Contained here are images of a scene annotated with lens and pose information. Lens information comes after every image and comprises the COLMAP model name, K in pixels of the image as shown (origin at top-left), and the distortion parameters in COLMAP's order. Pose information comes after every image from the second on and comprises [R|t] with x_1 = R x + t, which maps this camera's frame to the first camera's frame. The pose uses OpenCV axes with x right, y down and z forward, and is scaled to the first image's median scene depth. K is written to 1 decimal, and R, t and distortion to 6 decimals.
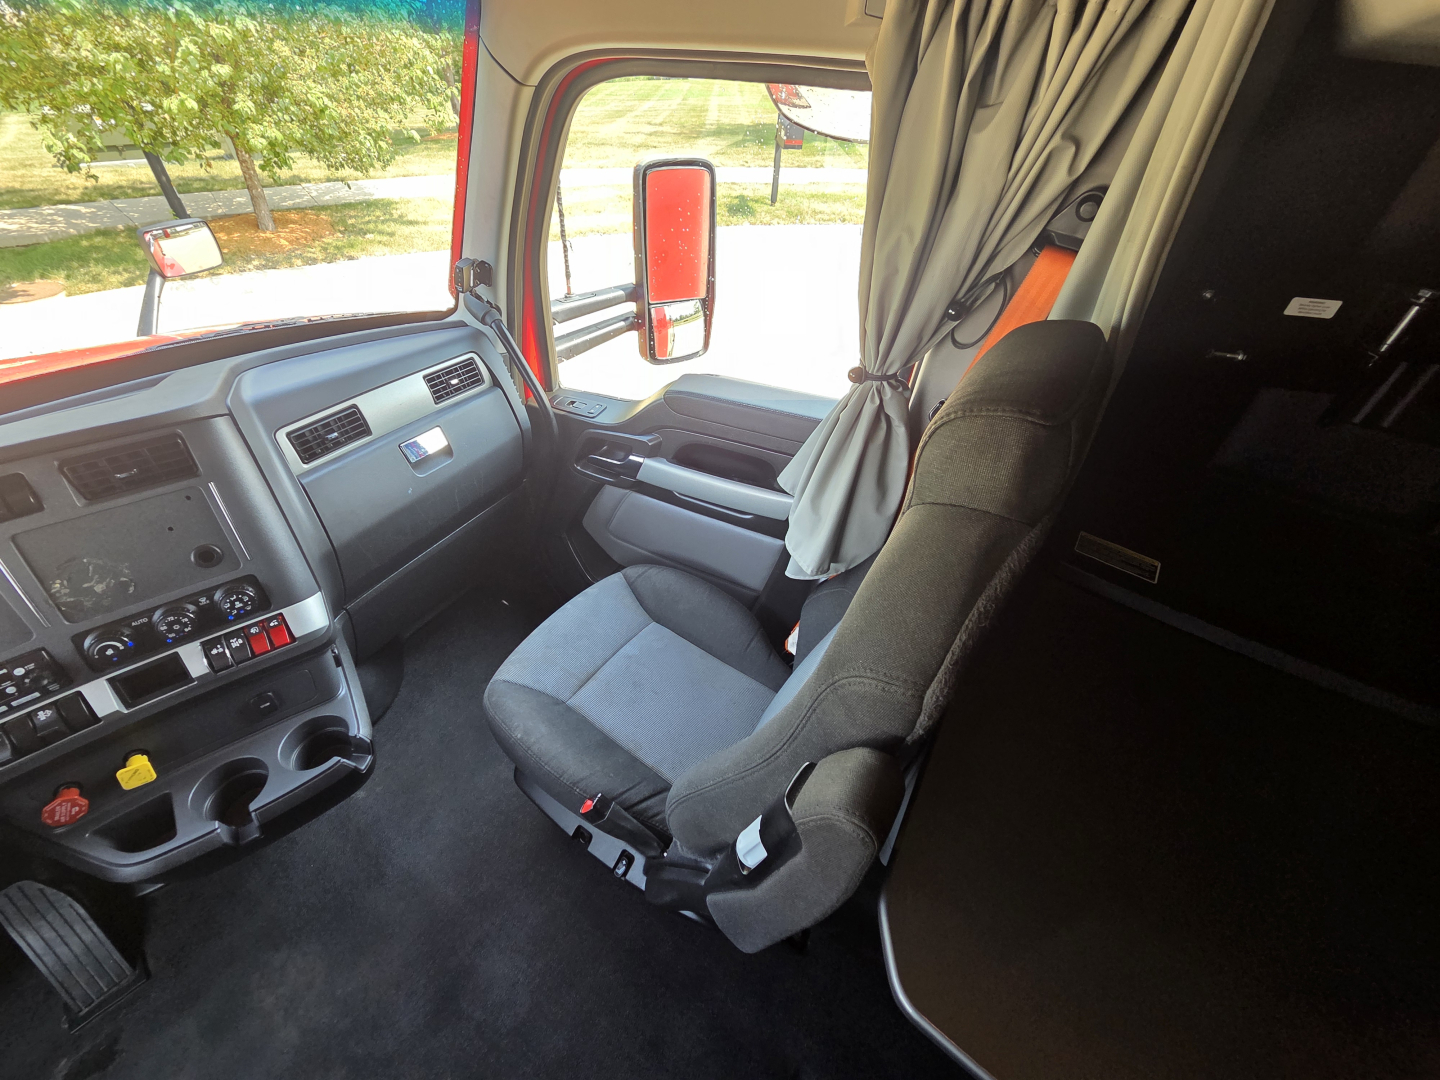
lens RADIAL K [[582.3, 0, 711.5], [0, 582.3, 533.7], [0, 0, 1]] dist [0.003189, -0.000604]
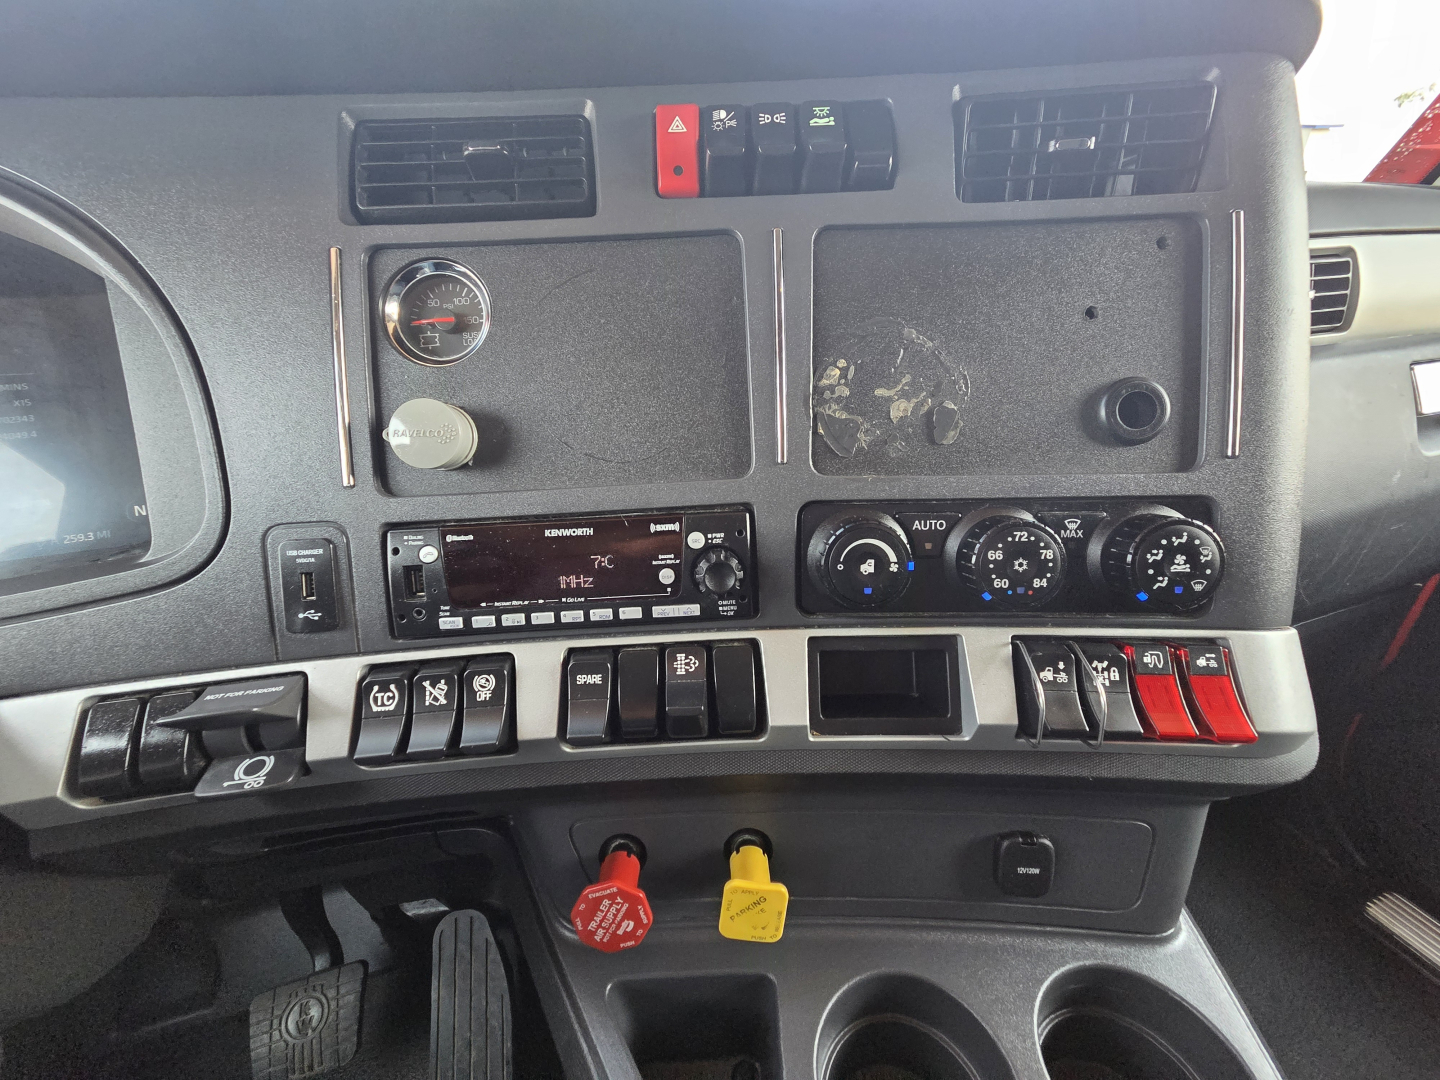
lens RADIAL K [[582.3, 0, 712.9], [0, 582.3, 534.8], [0, 0, 1]] dist [0.003189, -0.000604]
pose [[0.756257, 0.224336, -0.614613, -0.713250], [-0.374894, 0.918458, -0.126052, 0.214637], [0.536218, 0.325743, 0.778692, 0.530014]]
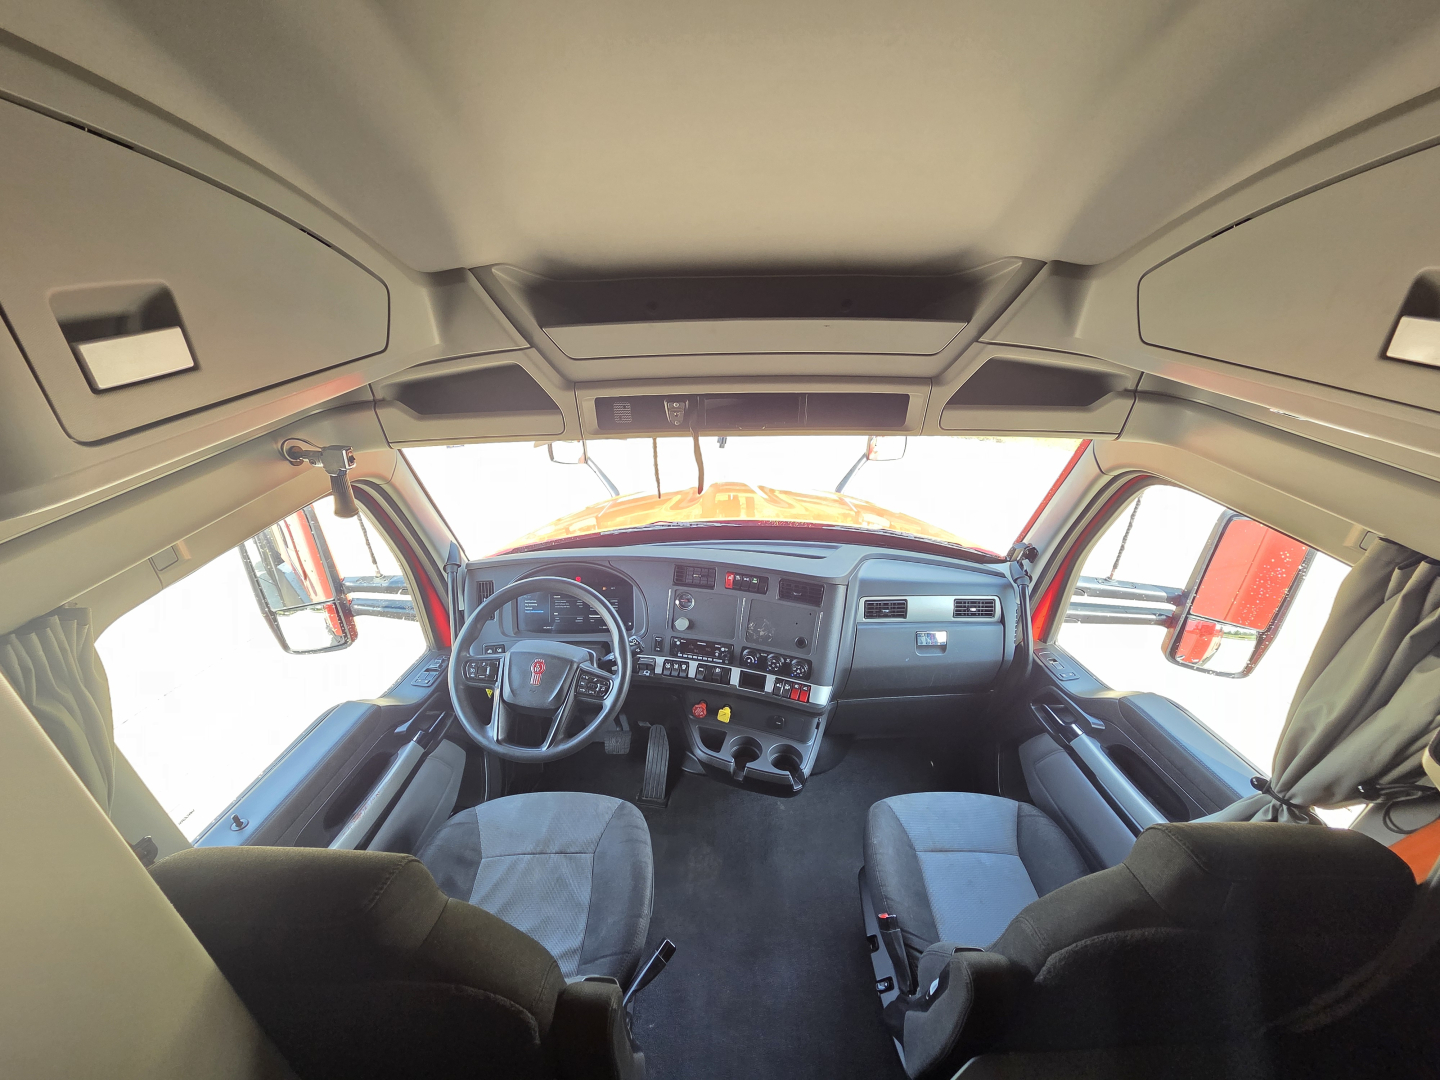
lens RADIAL K [[582.3, 0, 713.2], [0, 582.3, 540.2], [0, 0, 1]] dist [0.003189, -0.000604]
pose [[0.544219, 0.348140, -0.763298, 0.309801], [-0.521640, 0.852994, 0.017130, -0.116652], [0.657052, 0.388844, 0.645820, -0.523095]]
